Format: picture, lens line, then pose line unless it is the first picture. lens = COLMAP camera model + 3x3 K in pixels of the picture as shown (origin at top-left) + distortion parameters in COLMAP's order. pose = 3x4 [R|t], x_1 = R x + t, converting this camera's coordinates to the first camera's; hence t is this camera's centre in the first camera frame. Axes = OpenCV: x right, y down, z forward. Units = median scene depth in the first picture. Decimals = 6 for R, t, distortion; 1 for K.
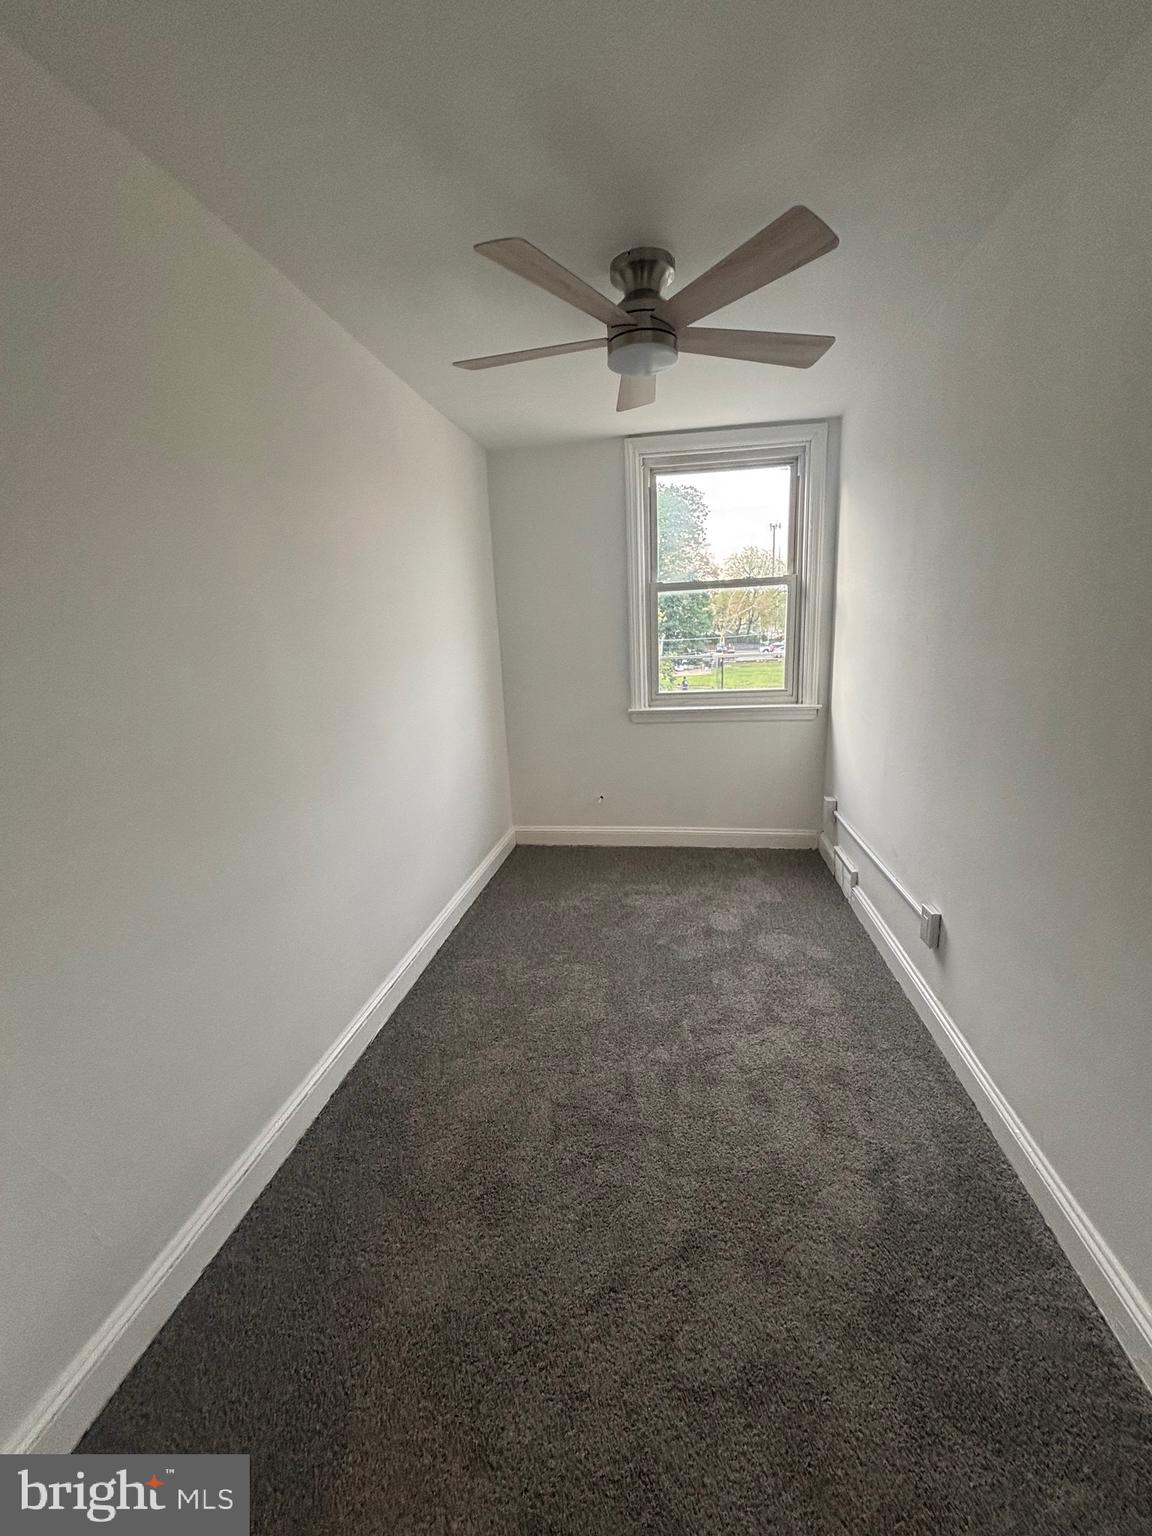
lens RADIAL K [[644.6, 0, 569.1], [0, 644.6, 769.8], [0, 0, 1]] dist [-0.016124, -0.000258]
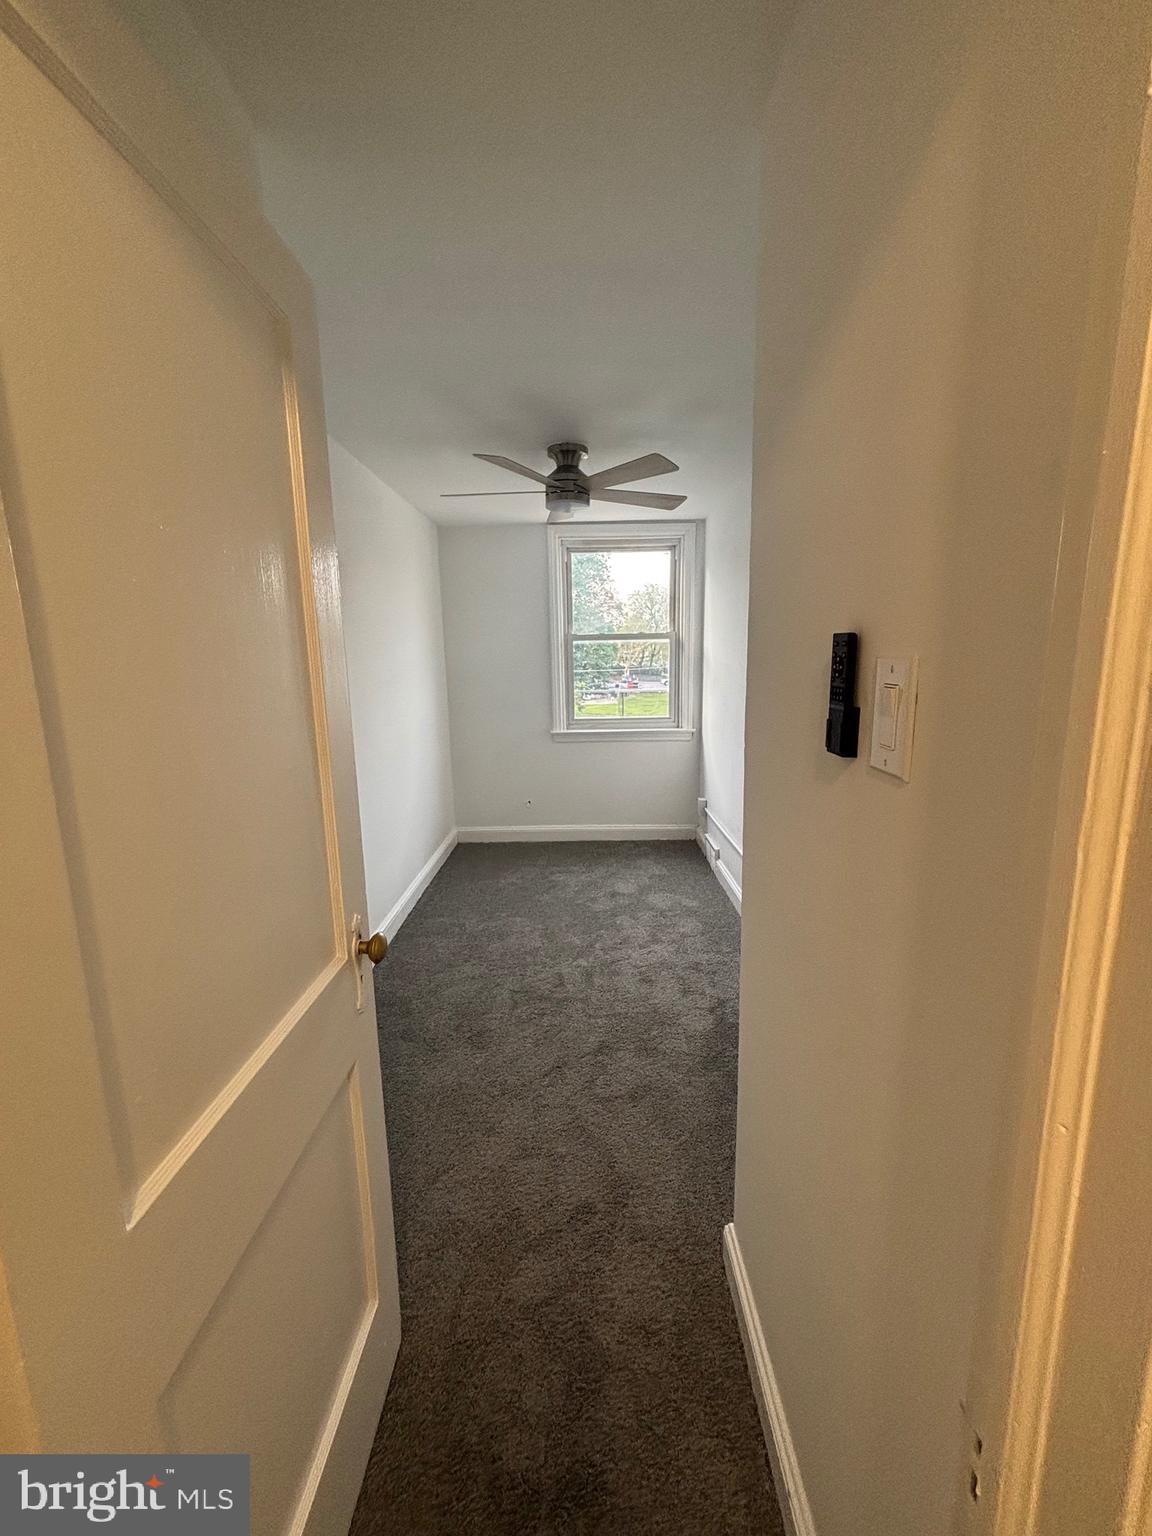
lens RADIAL K [[622.1, 0, 582.6], [0, 622.1, 769.4], [0, 0, 1]] dist [-0.001675, -0.000535]
pose [[0.987096, -0.001818, 0.160118, -0.054513], [0.008240, 0.999188, -0.039448, 0.038541], [-0.159917, 0.040259, 0.986309, -0.280370]]
